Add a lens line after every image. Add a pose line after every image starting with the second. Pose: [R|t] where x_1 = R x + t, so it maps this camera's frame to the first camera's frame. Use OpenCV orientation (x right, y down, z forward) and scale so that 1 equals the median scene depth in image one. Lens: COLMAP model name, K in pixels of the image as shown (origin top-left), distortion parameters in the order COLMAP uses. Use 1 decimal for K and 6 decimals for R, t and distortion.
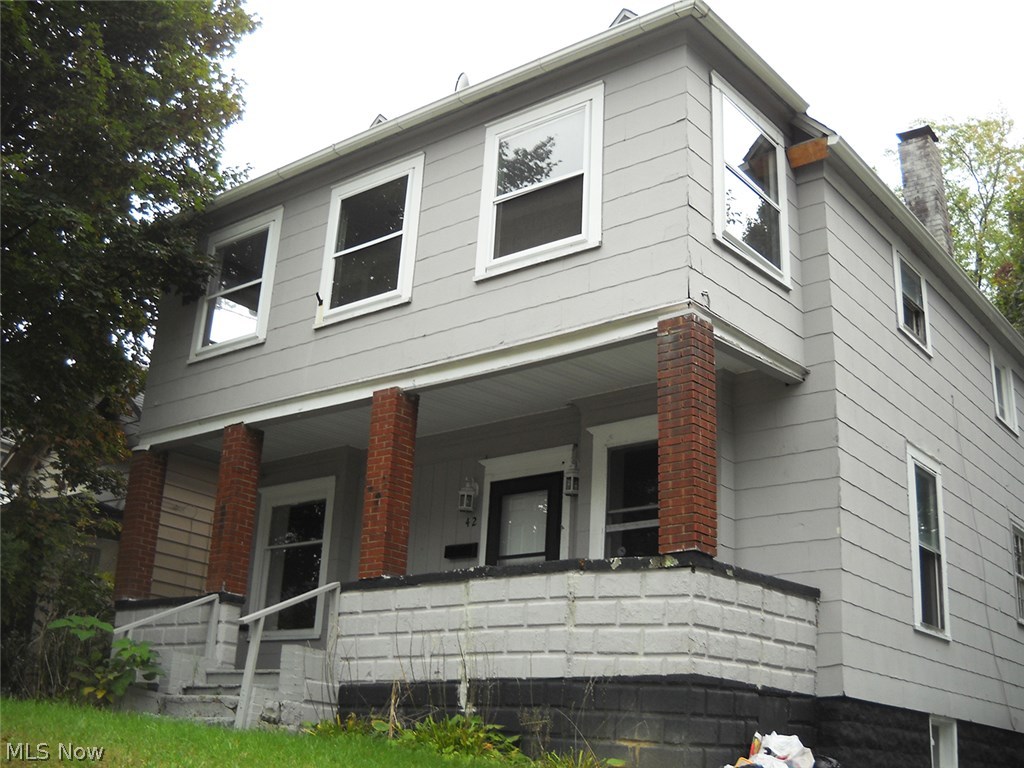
lens RADIAL K [[1177.7, 0, 512.0], [0, 1177.7, 384.0], [0, 0, 1]] dist [-0.253464, 0.246170]
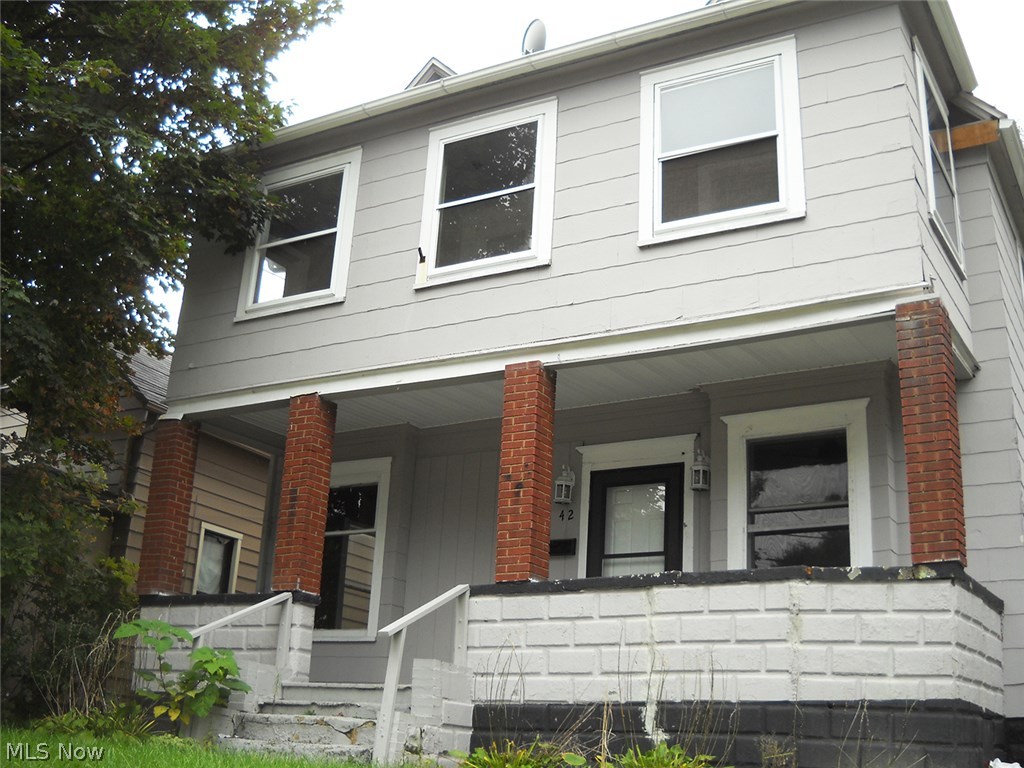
lens RADIAL K [[1177.7, 0, 512.0], [0, 1177.7, 384.0], [0, 0, 1]] dist [-0.253464, 0.246170]
pose [[0.988781, 0.047377, 0.141658, -0.239802], [-0.049776, 0.998670, 0.013435, 0.008600], [-0.140834, -0.020336, 0.989824, 0.138731]]
